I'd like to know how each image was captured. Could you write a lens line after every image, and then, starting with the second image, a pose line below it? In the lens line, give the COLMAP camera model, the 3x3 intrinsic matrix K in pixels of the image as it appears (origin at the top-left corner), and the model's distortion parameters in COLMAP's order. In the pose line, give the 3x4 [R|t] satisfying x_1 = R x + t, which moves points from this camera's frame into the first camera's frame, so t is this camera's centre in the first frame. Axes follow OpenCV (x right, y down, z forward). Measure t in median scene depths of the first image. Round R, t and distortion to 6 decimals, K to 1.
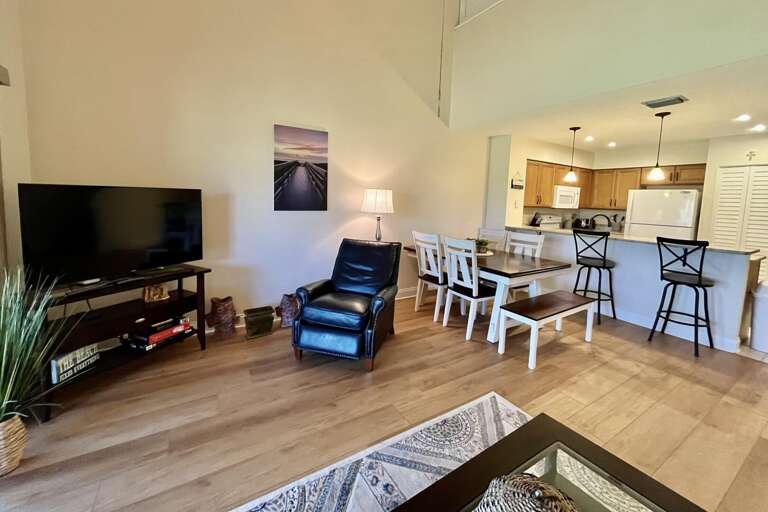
lens RADIAL K [[309.2, 0, 383.3], [0, 309.2, 224.4], [0, 0, 1]] dist [-0.001420, -0.000243]
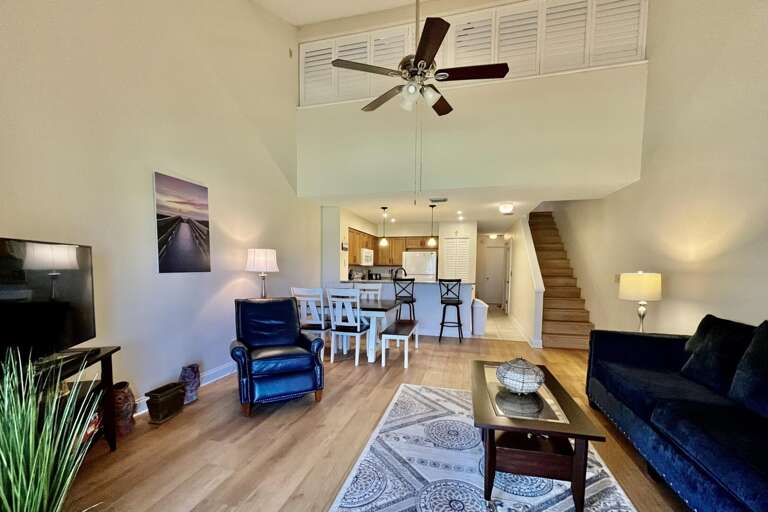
lens RADIAL K [[316.8, 0, 382.7], [0, 316.8, 286.3], [0, 0, 1]] dist [-0.000283, -0.000048]
pose [[0.730469, -0.069667, 0.679383, -0.486478], [0.074447, 0.996978, 0.022190, 0.018020], [-0.678876, 0.034369, 0.733448, -0.056401]]
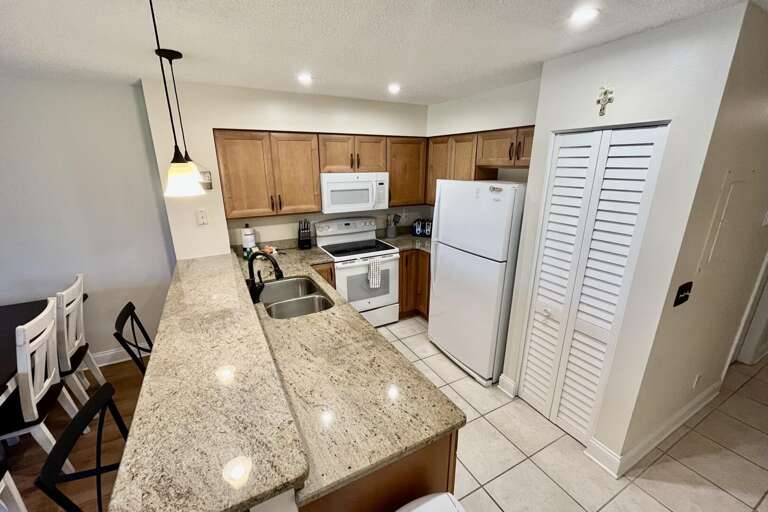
lens RADIAL K [[317.5, 0, 384.0], [0, 317.5, 256.0], [0, 0, 1]] dist [0.000159, -0.000086]
pose [[0.997686, -0.019271, -0.065199, 1.152367], [0.032188, 0.978588, 0.203297, -0.150379], [0.059885, -0.204925, 0.976944, 0.669906]]
